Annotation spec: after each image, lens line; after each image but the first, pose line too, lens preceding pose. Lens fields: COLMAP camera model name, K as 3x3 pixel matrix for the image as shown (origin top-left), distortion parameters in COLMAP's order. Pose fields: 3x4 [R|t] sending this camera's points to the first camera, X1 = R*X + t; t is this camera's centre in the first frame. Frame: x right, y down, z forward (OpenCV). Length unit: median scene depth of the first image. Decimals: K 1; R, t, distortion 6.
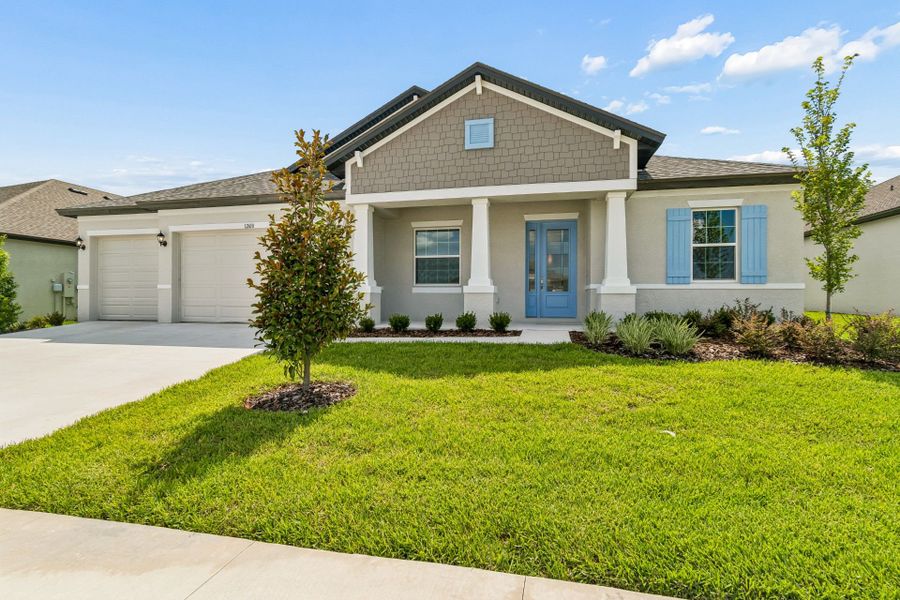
lens RADIAL K [[397.2, 0, 445.2], [0, 397.2, 299.1], [0, 0, 1]] dist [0.001352, -0.000443]
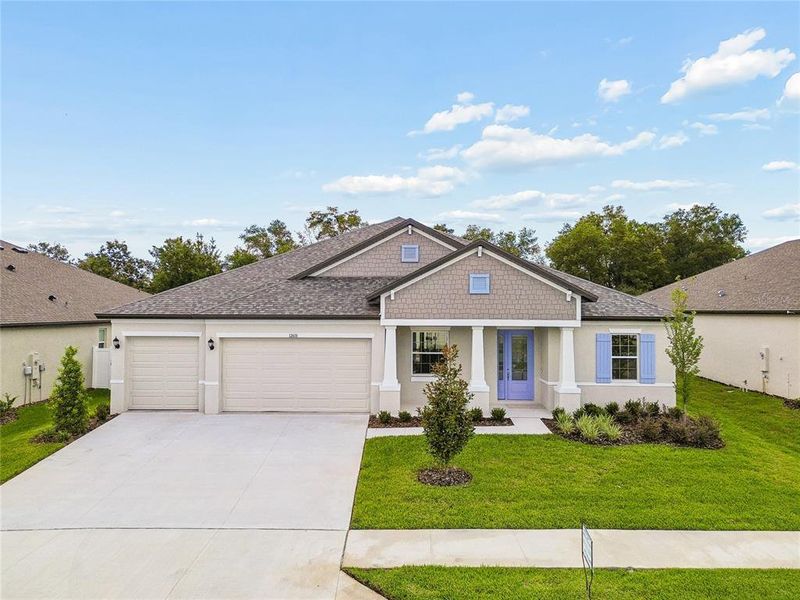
lens RADIAL K [[488.5, 0, 399.2], [0, 488.5, 317.1], [0, 0, 1]] dist [0.034027, -0.000997]
pose [[0.981684, 0.000664, 0.190517, -0.555050], [0.000165, 0.999991, -0.004336, -0.287884], [-0.190518, 0.004288, 0.981674, -0.721117]]
